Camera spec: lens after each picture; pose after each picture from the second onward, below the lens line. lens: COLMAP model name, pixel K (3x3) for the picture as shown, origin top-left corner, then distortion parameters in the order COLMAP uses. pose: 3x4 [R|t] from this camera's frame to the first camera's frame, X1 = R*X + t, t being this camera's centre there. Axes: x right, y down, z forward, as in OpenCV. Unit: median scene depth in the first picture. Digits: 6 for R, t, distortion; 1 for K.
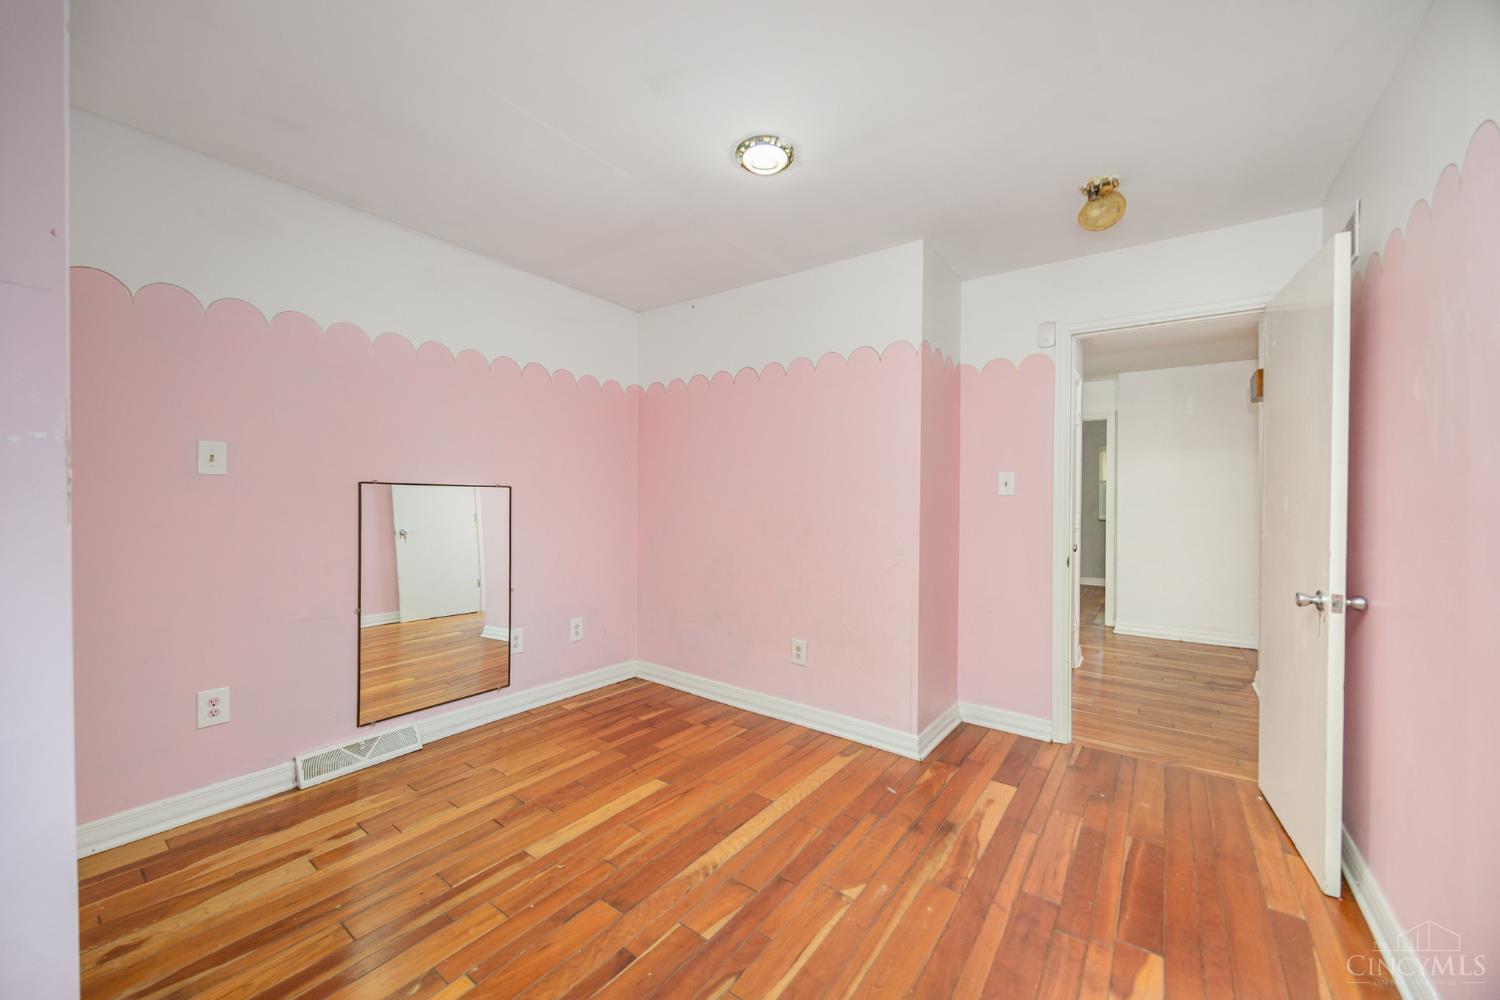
lens RADIAL K [[565.3, 0, 750.0], [0, 565.3, 500.0], [0, 0, 1]] dist [-0.003950, -0.000201]
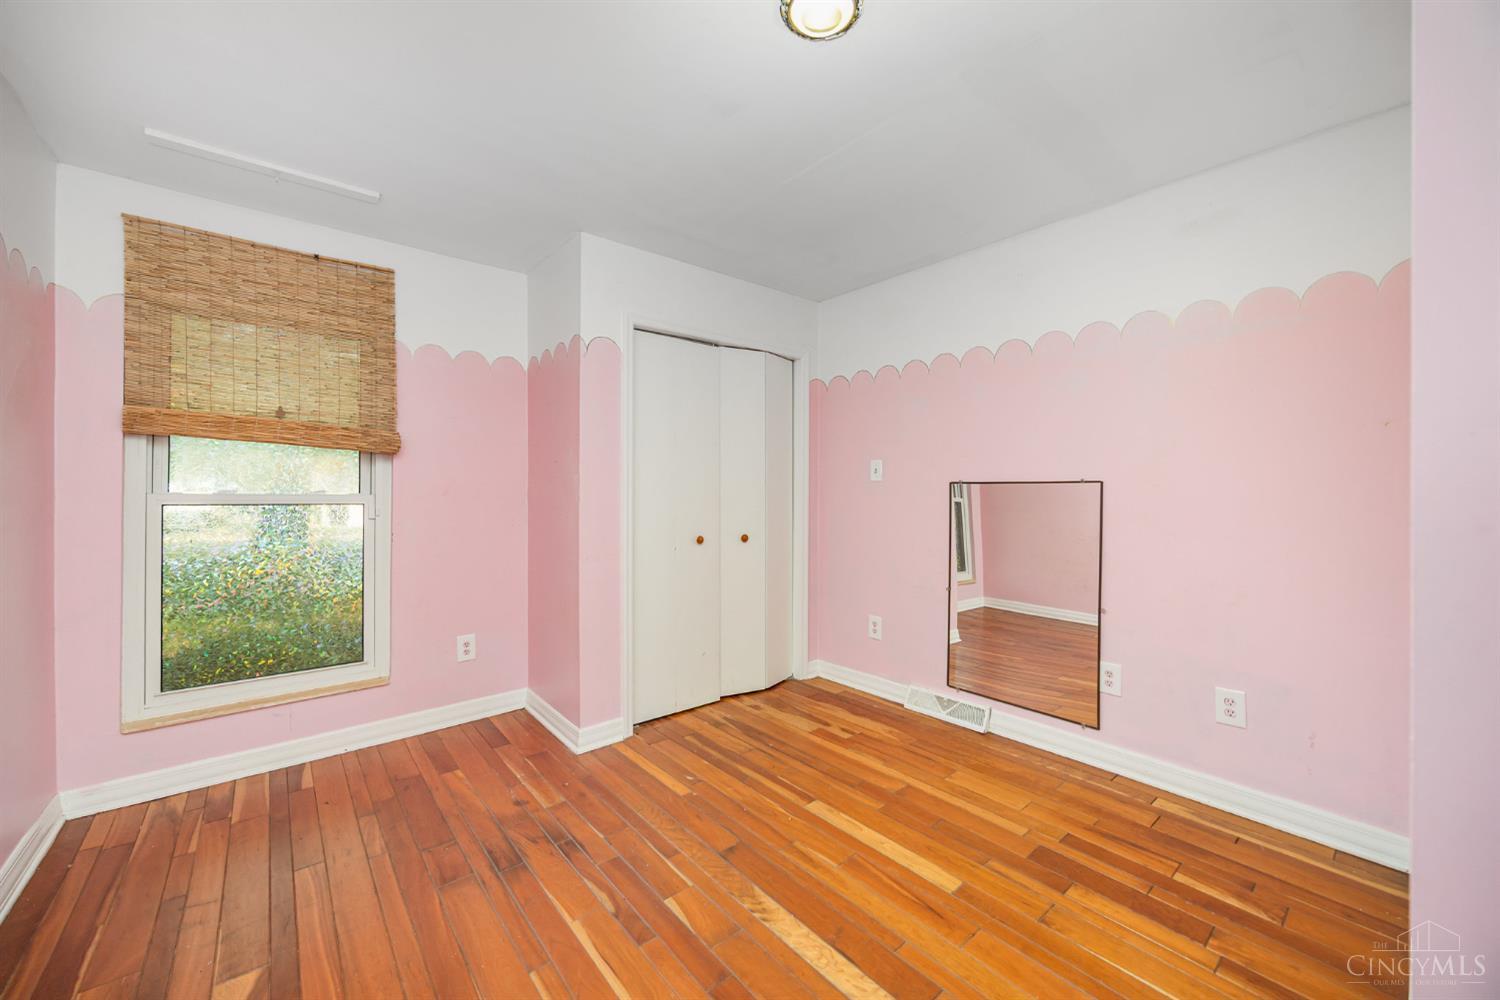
lens RADIAL K [[565.3, 0, 750.0], [0, 565.3, 500.0], [0, 0, 1]] dist [-0.003950, -0.000201]
pose [[-0.233236, 0.002222, -0.972418, 0.645995], [-0.006302, 0.999973, 0.003797, 0.003653], [0.972400, 0.007013, -0.233216, 0.970881]]
